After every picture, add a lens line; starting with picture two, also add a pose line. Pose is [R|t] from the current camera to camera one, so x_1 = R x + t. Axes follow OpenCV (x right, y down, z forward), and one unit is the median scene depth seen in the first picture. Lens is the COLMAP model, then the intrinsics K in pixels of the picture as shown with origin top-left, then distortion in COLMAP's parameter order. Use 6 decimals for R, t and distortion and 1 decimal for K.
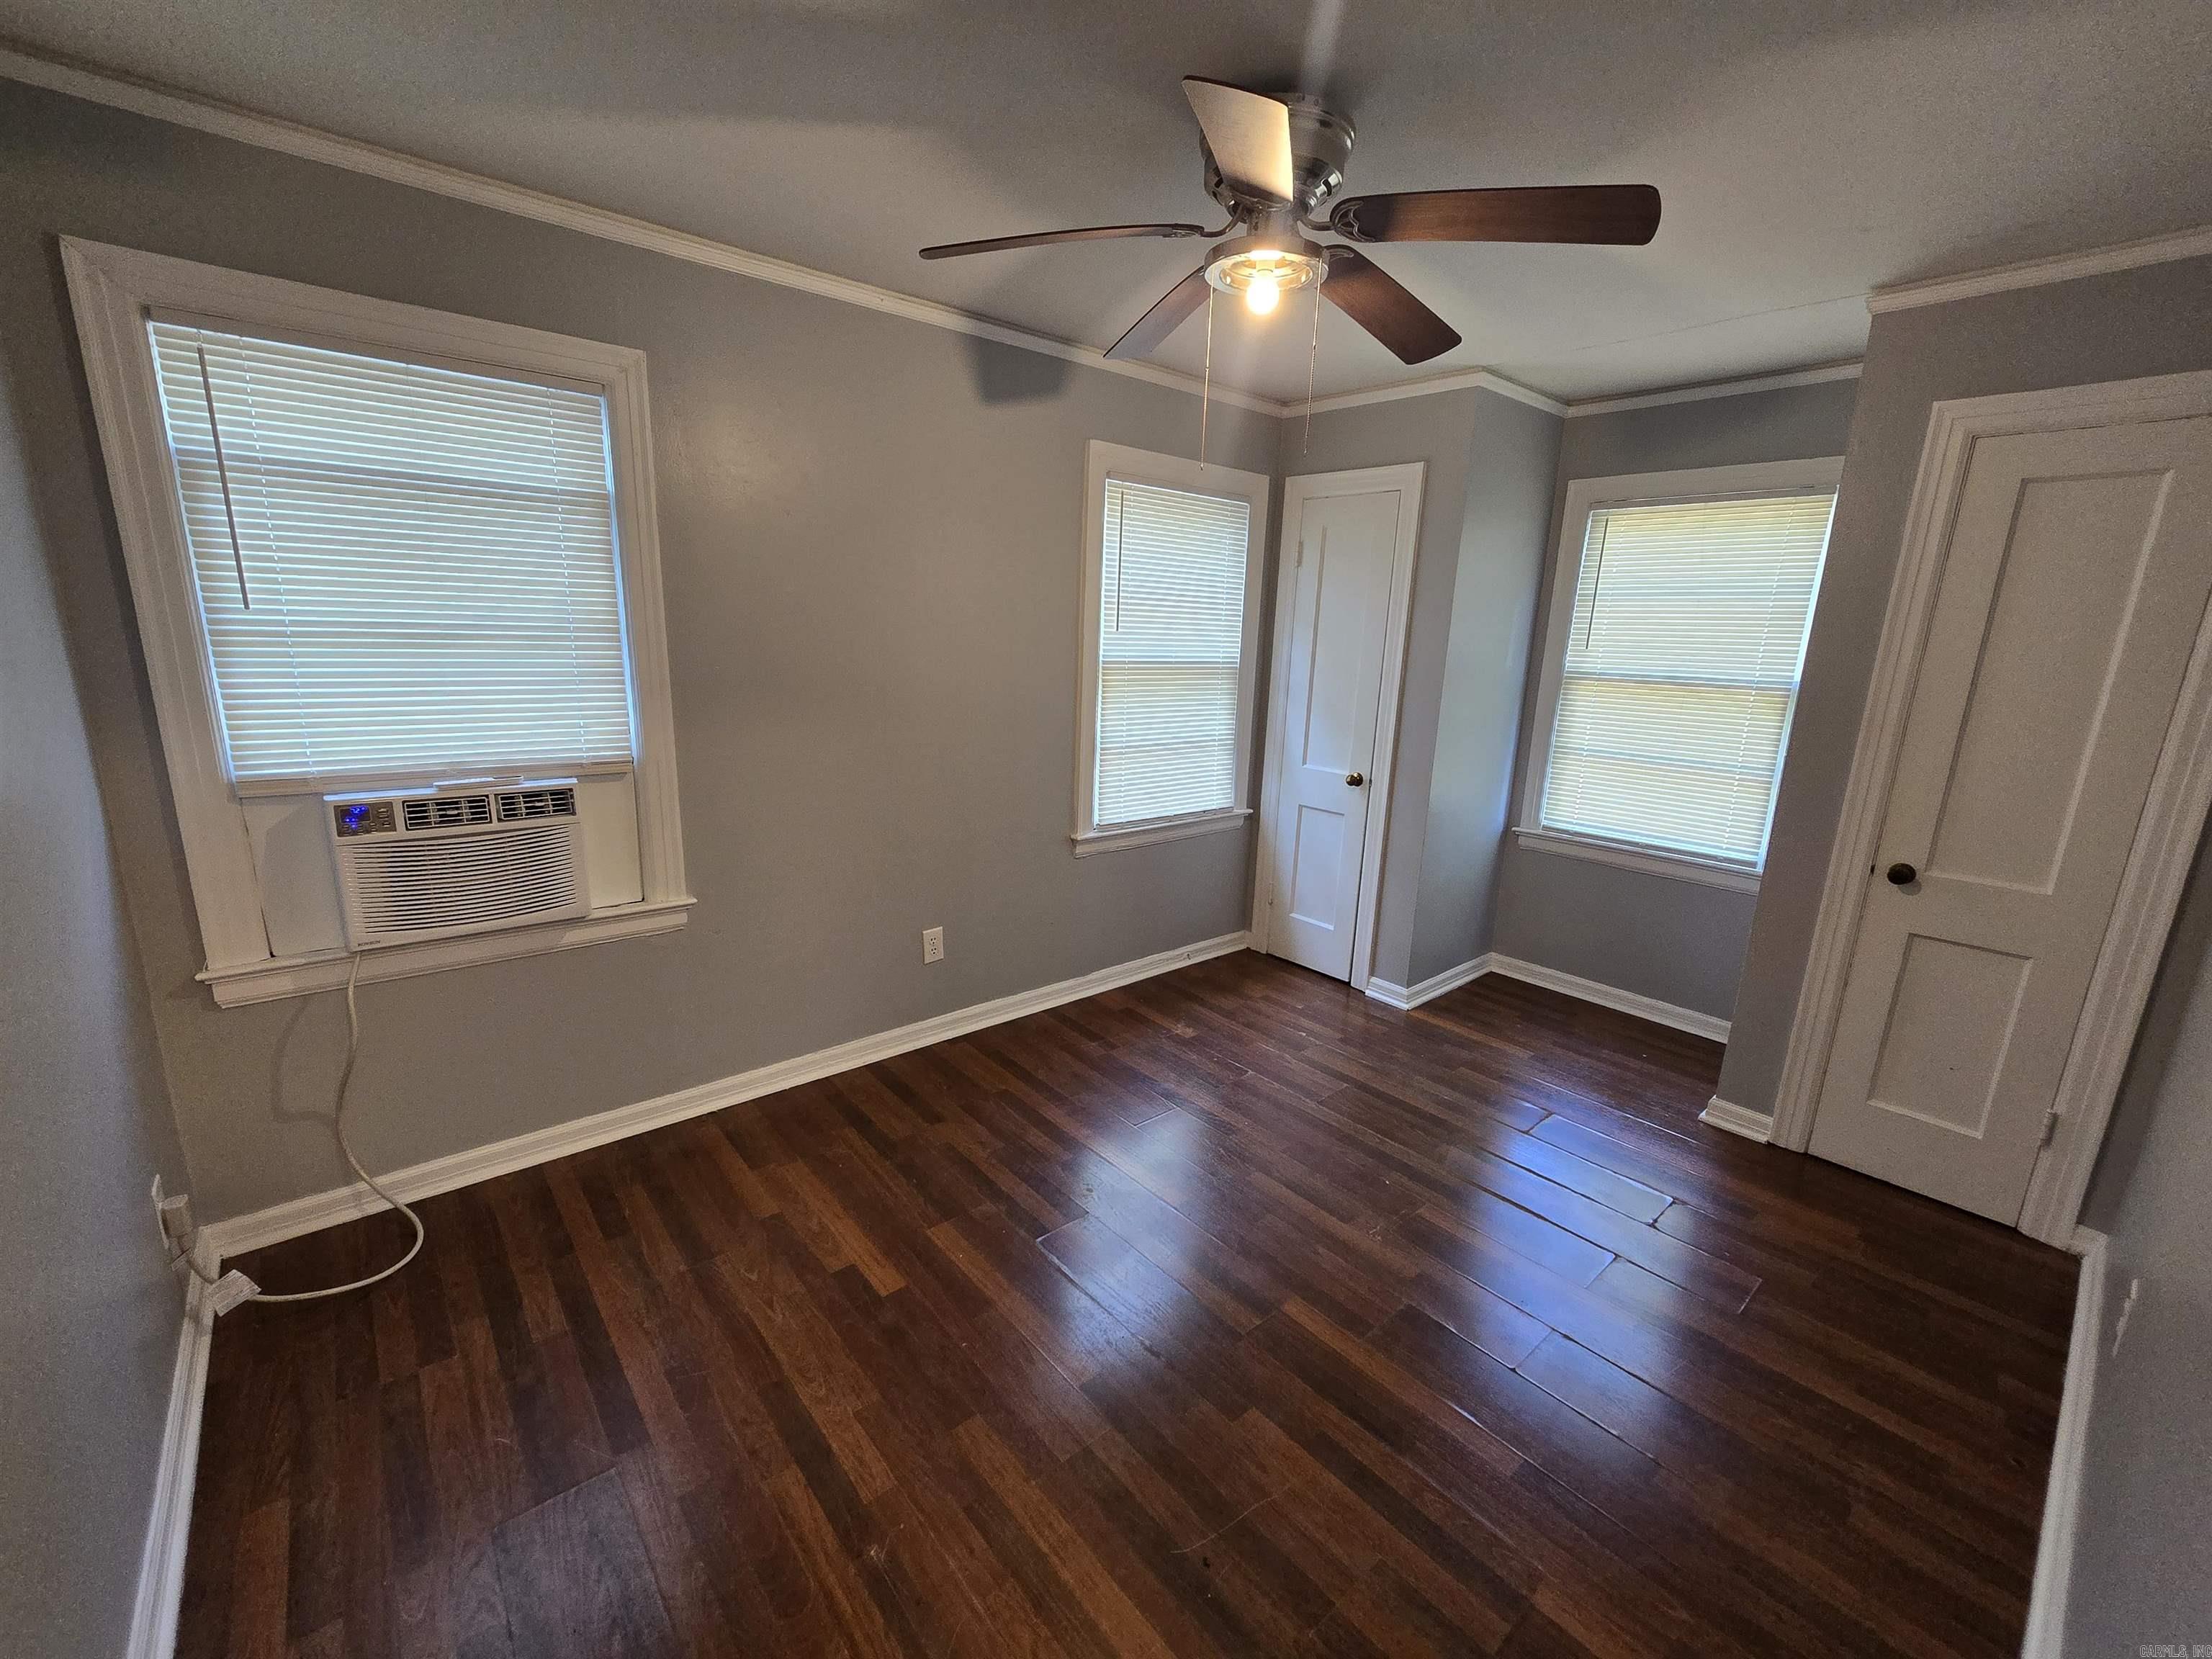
lens RADIAL K [[901.8, 0, 1105.5], [0, 901.8, 844.8], [0, 0, 1]] dist [-0.000577, -0.001158]
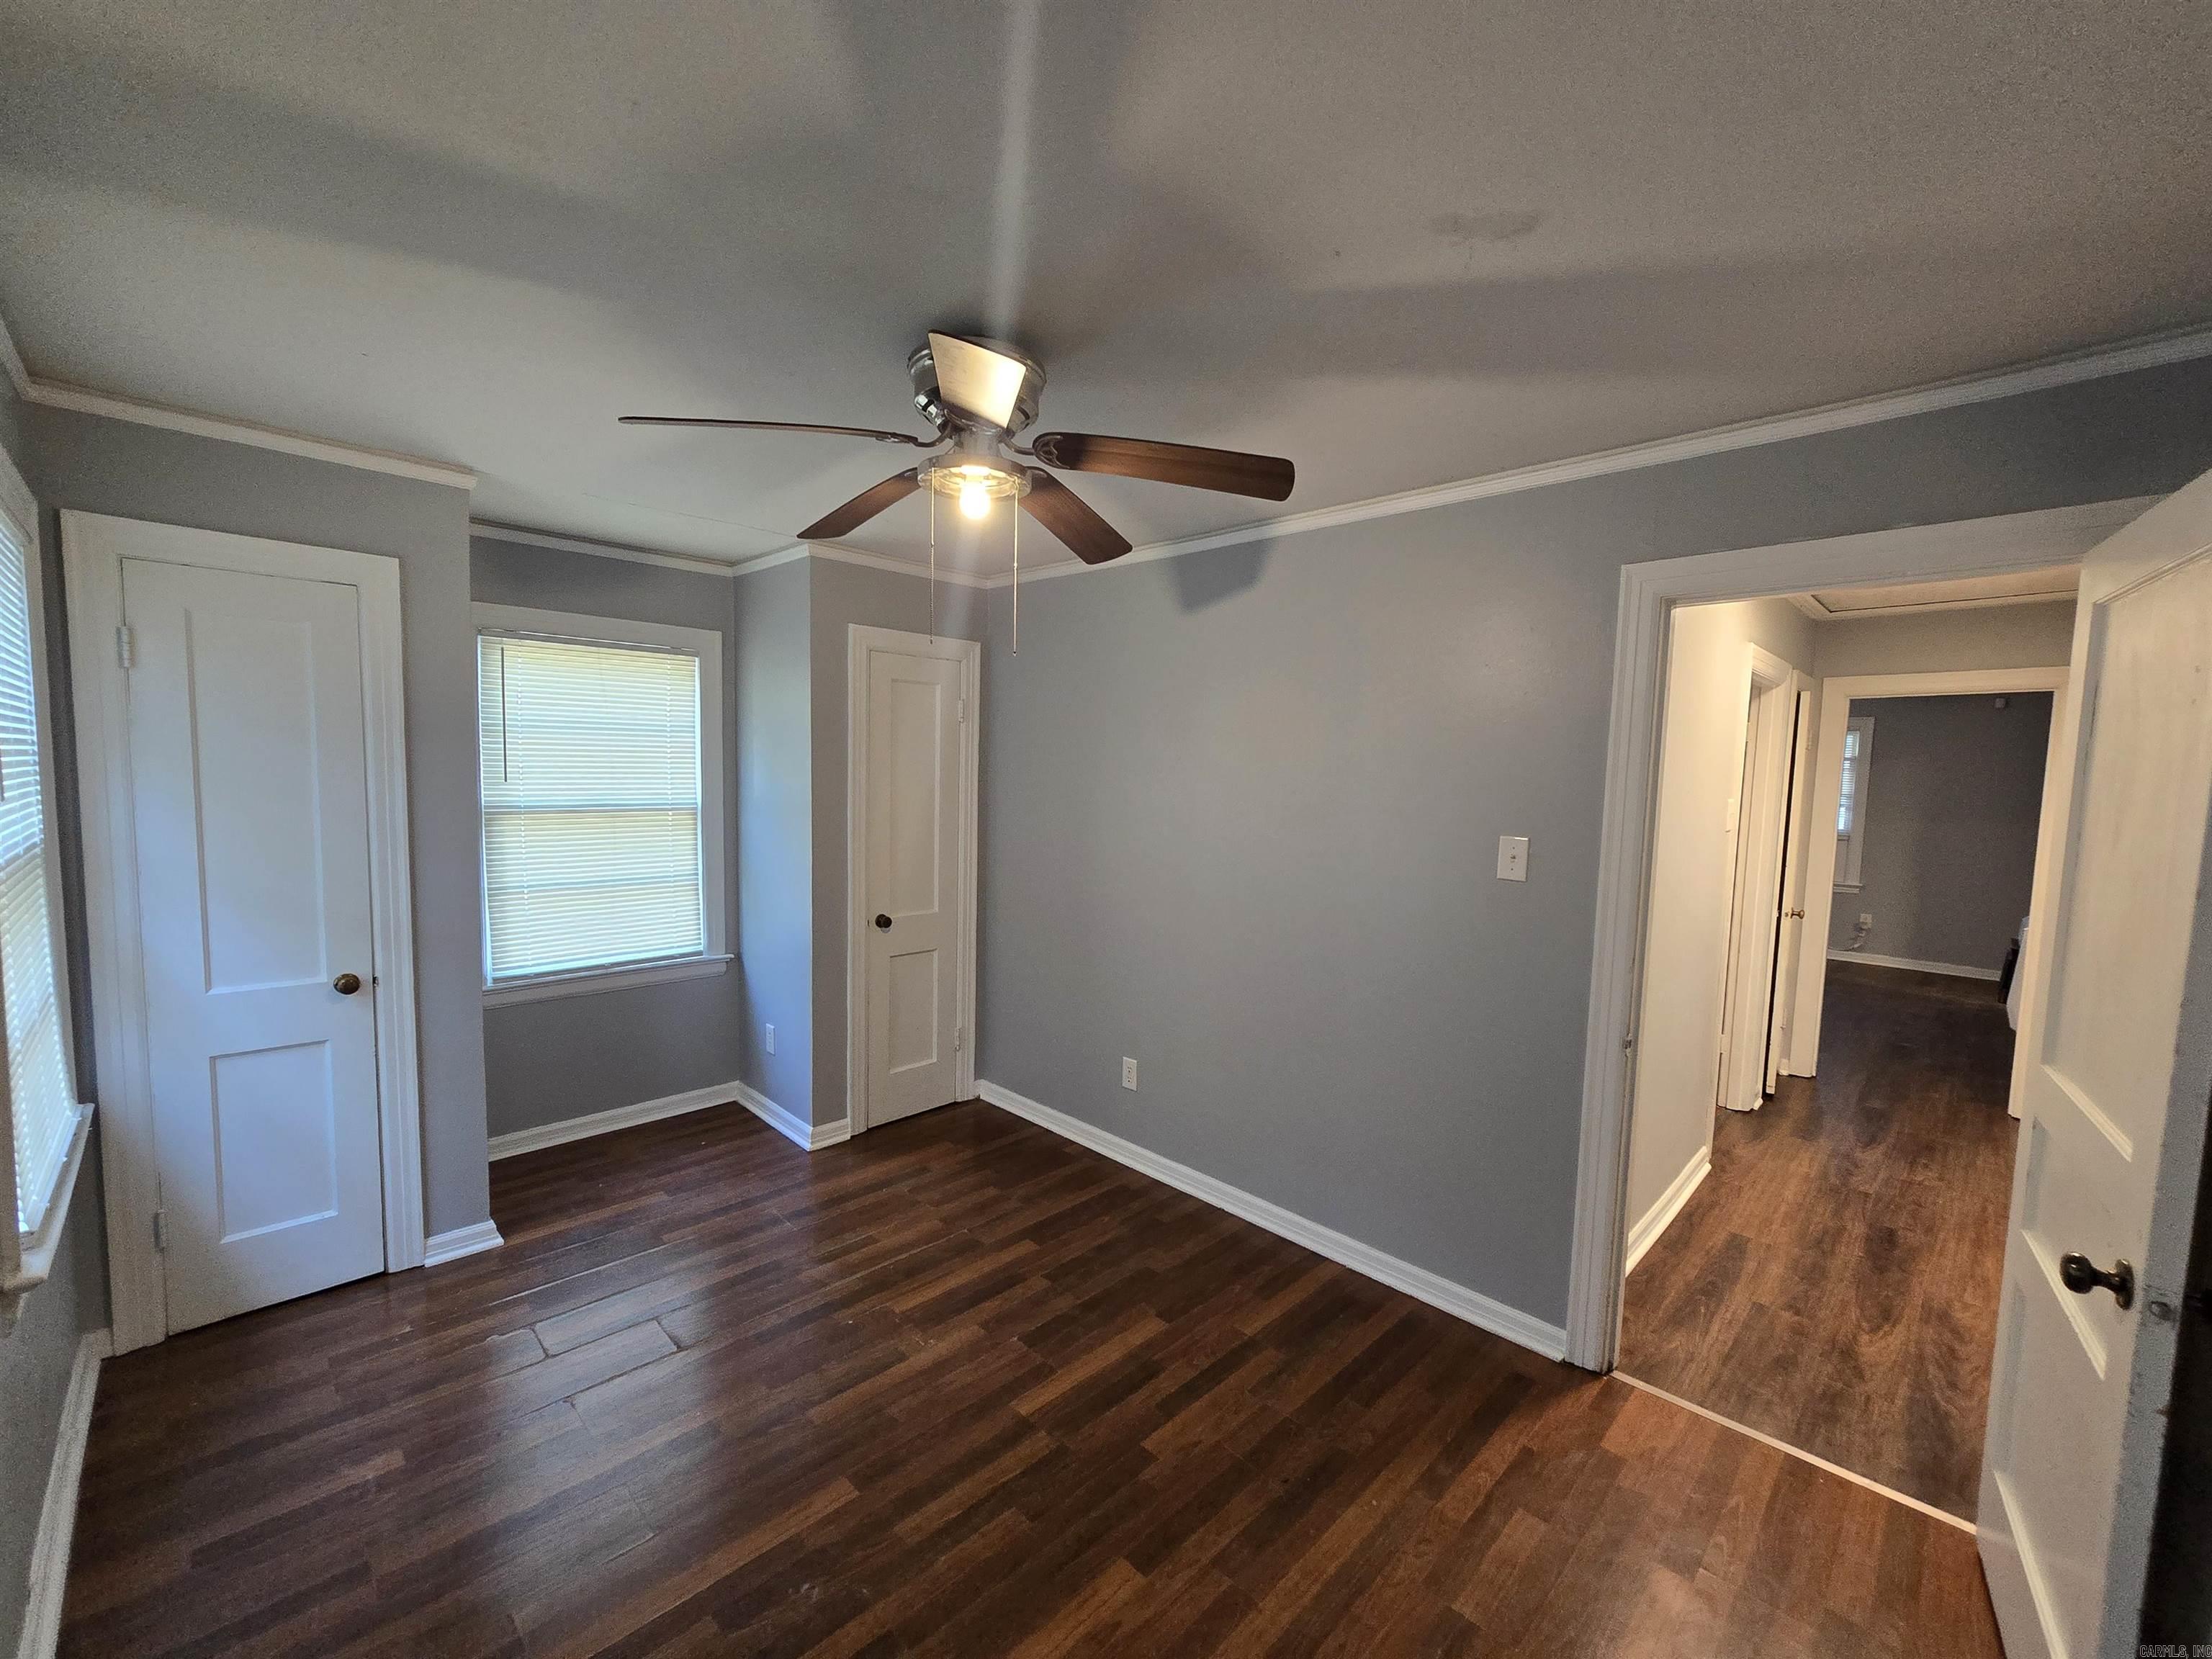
lens RADIAL K [[901.8, 0, 1110.7], [0, 901.8, 835.0], [0, 0, 1]] dist [-0.000577, -0.001158]
pose [[-0.082641, -0.109680, 0.990526, -0.481438], [0.208268, 0.970078, 0.124792, -0.160980], [-0.974574, 0.216608, -0.057325, 0.490661]]
